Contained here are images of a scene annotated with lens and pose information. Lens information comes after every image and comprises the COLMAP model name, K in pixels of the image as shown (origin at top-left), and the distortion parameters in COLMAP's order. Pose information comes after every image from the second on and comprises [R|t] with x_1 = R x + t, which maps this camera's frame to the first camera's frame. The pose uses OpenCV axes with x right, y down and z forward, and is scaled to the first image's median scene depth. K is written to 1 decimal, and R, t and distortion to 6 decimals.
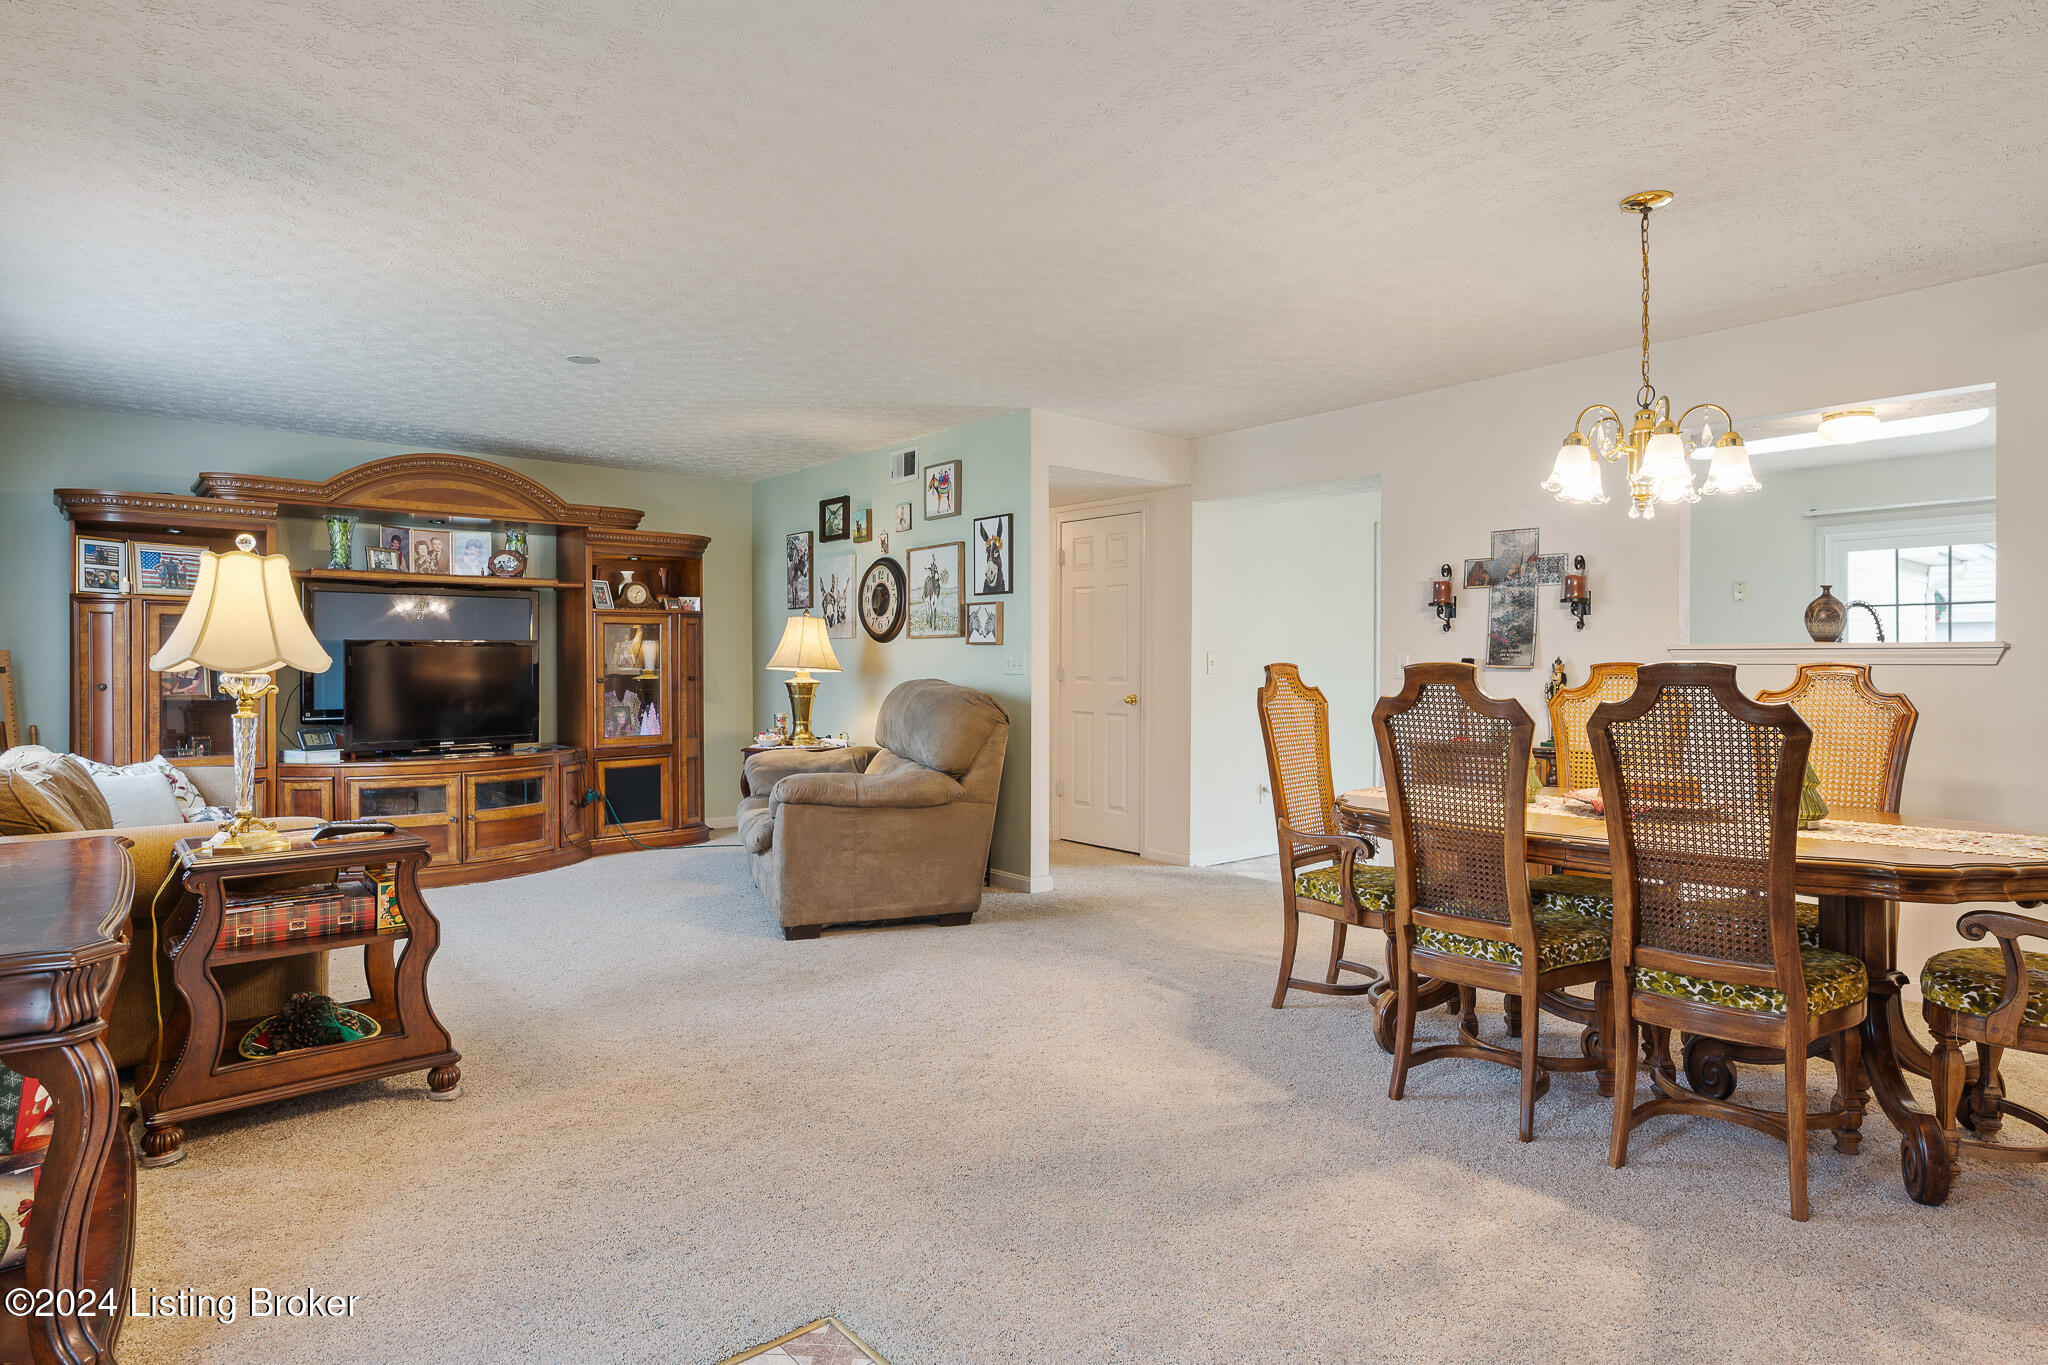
lens RADIAL K [[1080.9, 0, 1024.0], [0, 1080.9, 682.5], [0, 0, 1]] dist [0.002107, 0.000531]
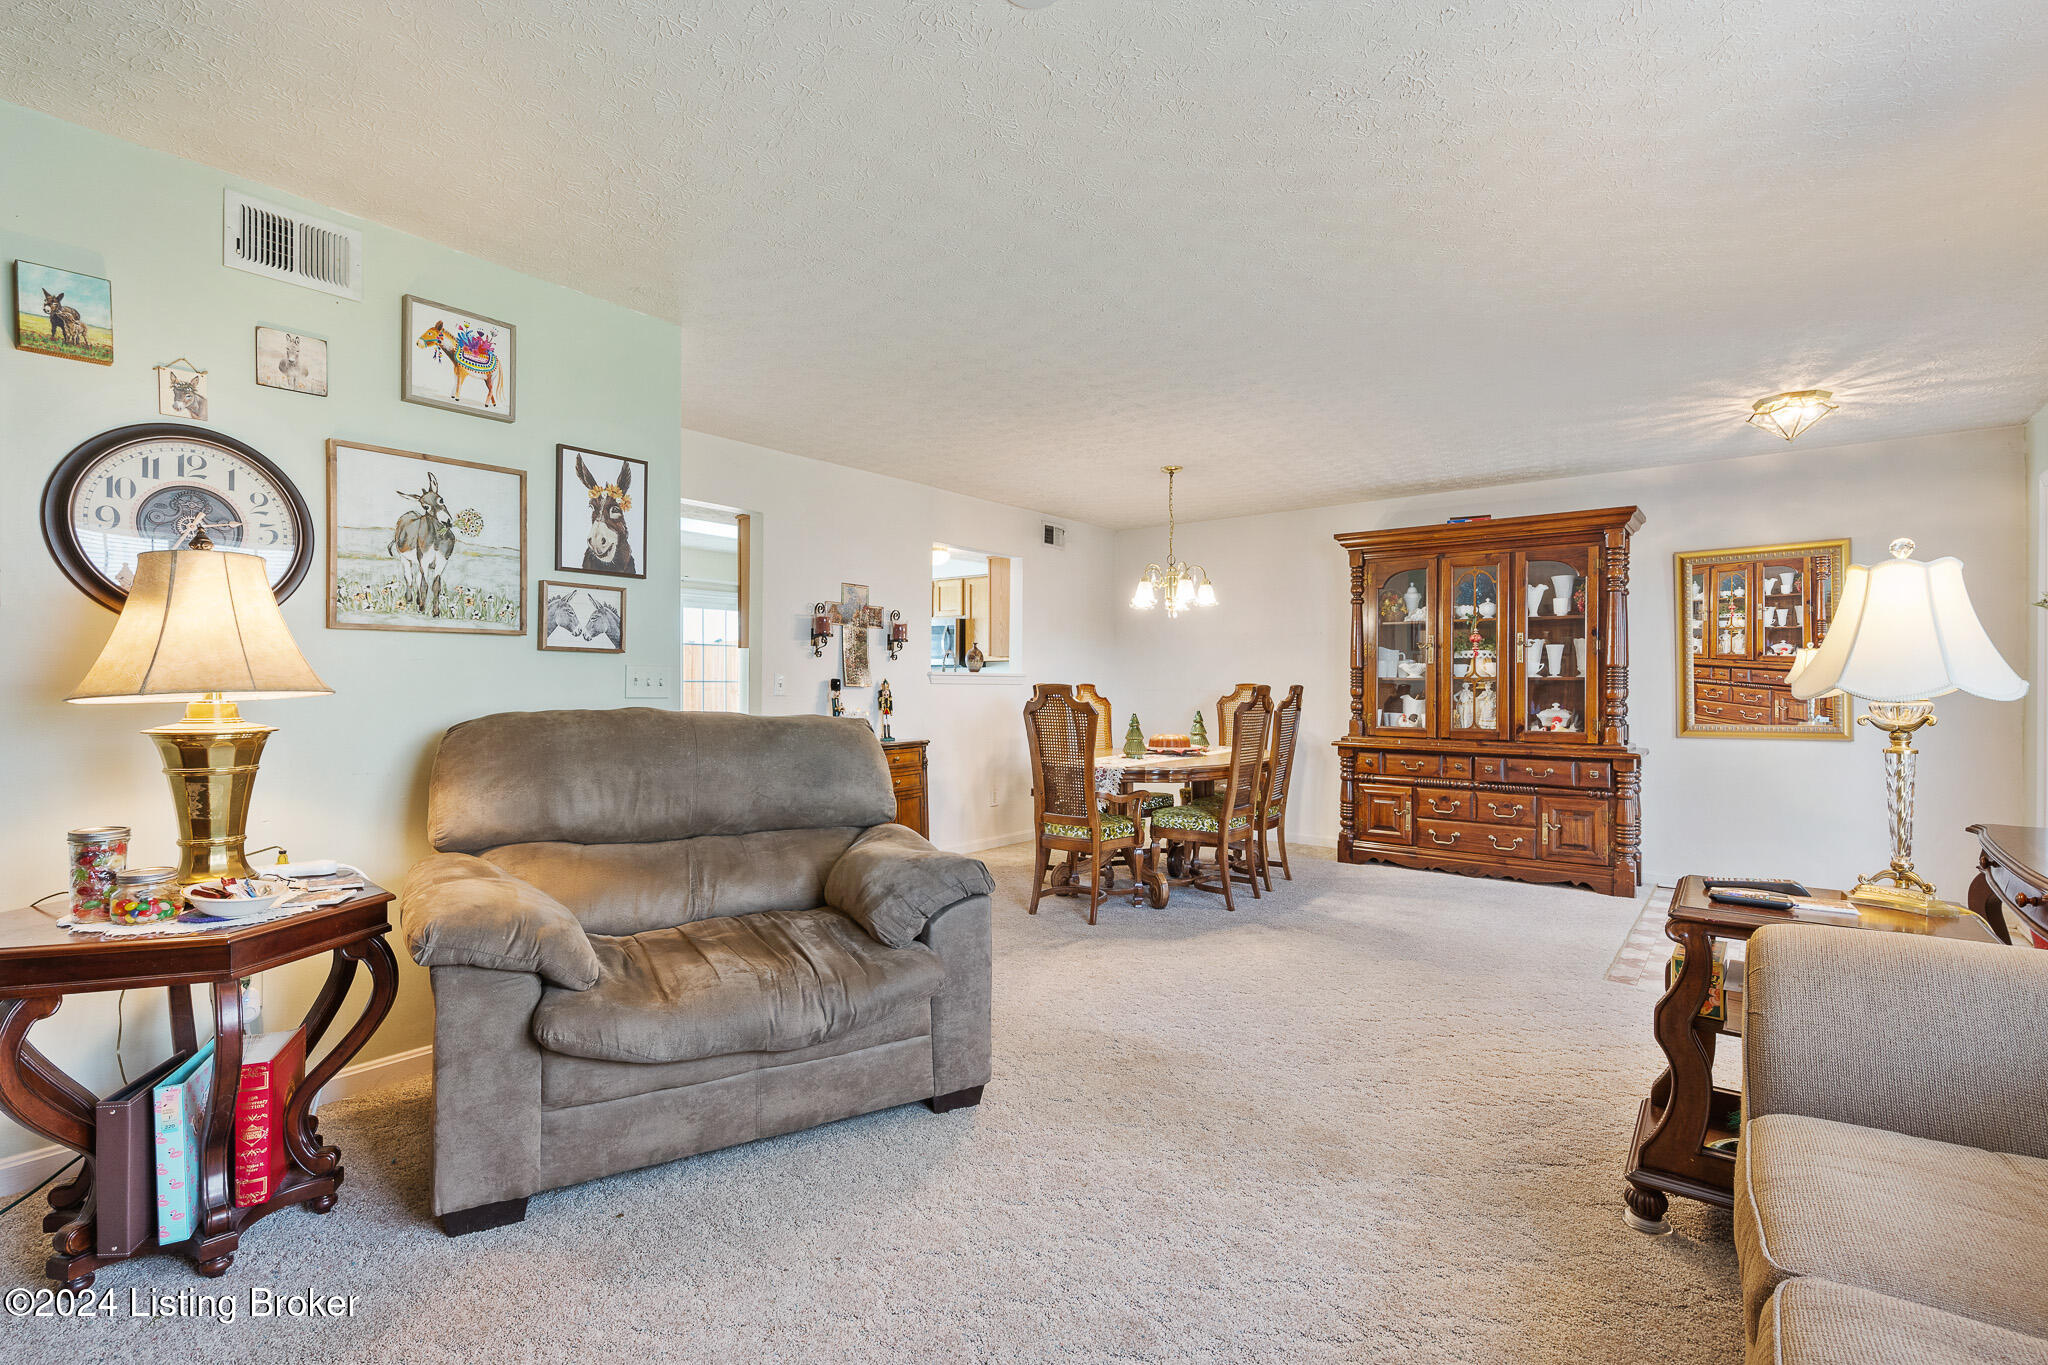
lens RADIAL K [[935.9, 0, 1024.0], [0, 935.9, 682.5], [0, 0, 1]] dist [0.004116, 0.000205]
pose [[-0.193437, -0.000046, 0.981113, -0.612639], [0.011834, 0.999927, 0.002380, -0.015269], [-0.981041, 0.012071, -0.193422, 0.846182]]
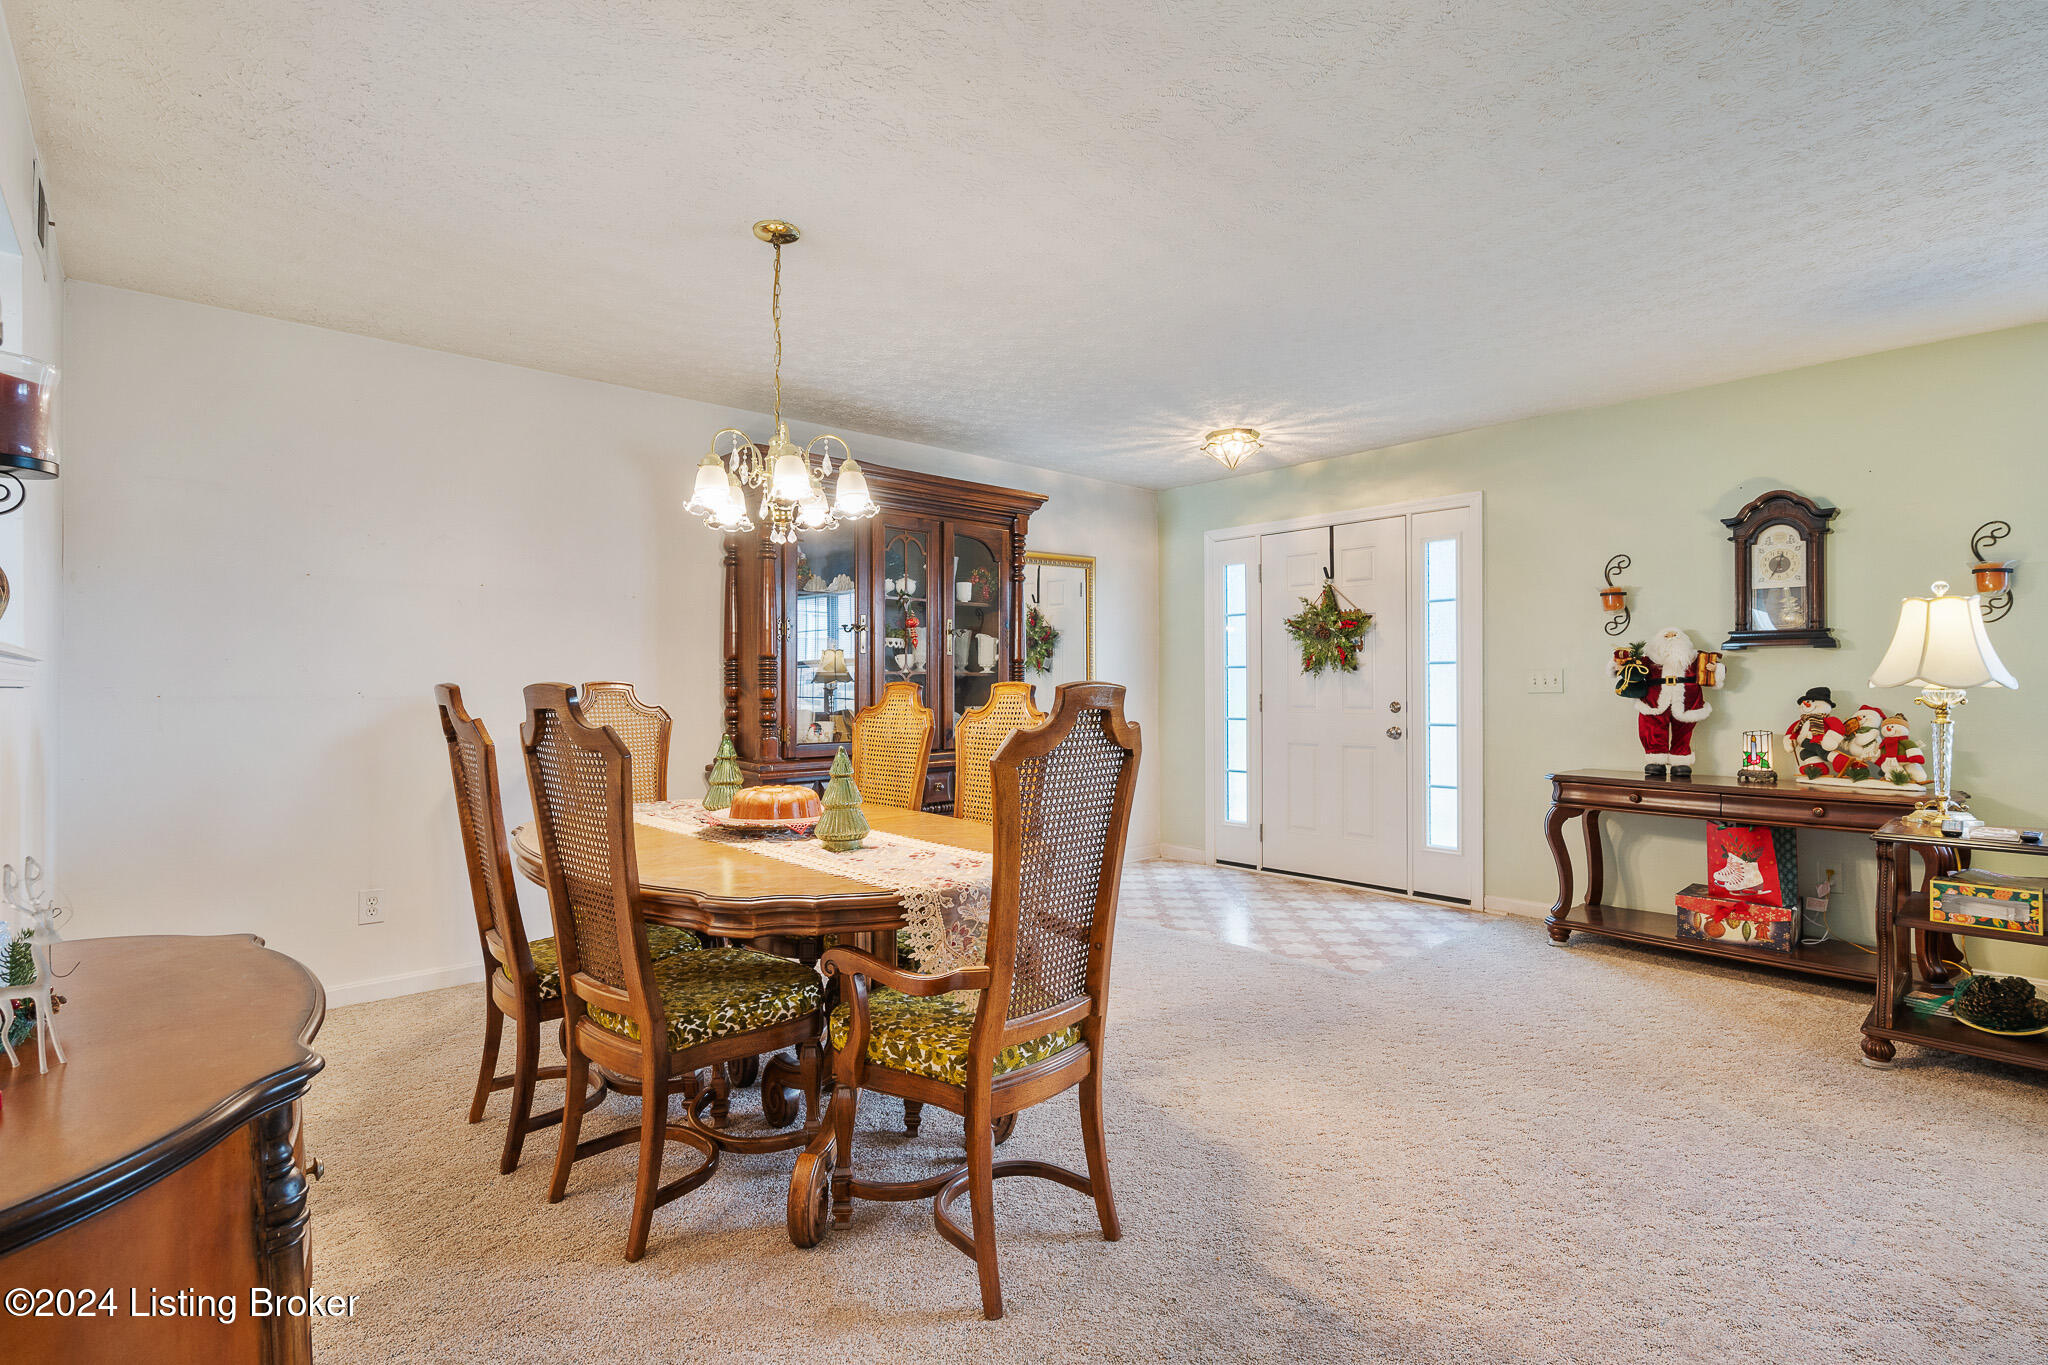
lens RADIAL K [[957.2, 0, 1024.0], [0, 957.2, 682.5], [0, 0, 1]] dist [-0.003734, -0.000419]
pose [[-0.999578, 0.002746, -0.028923, 0.192099], [0.002257, 0.999854, 0.016918, -0.017794], [0.028965, 0.016845, -0.999438, 0.978708]]
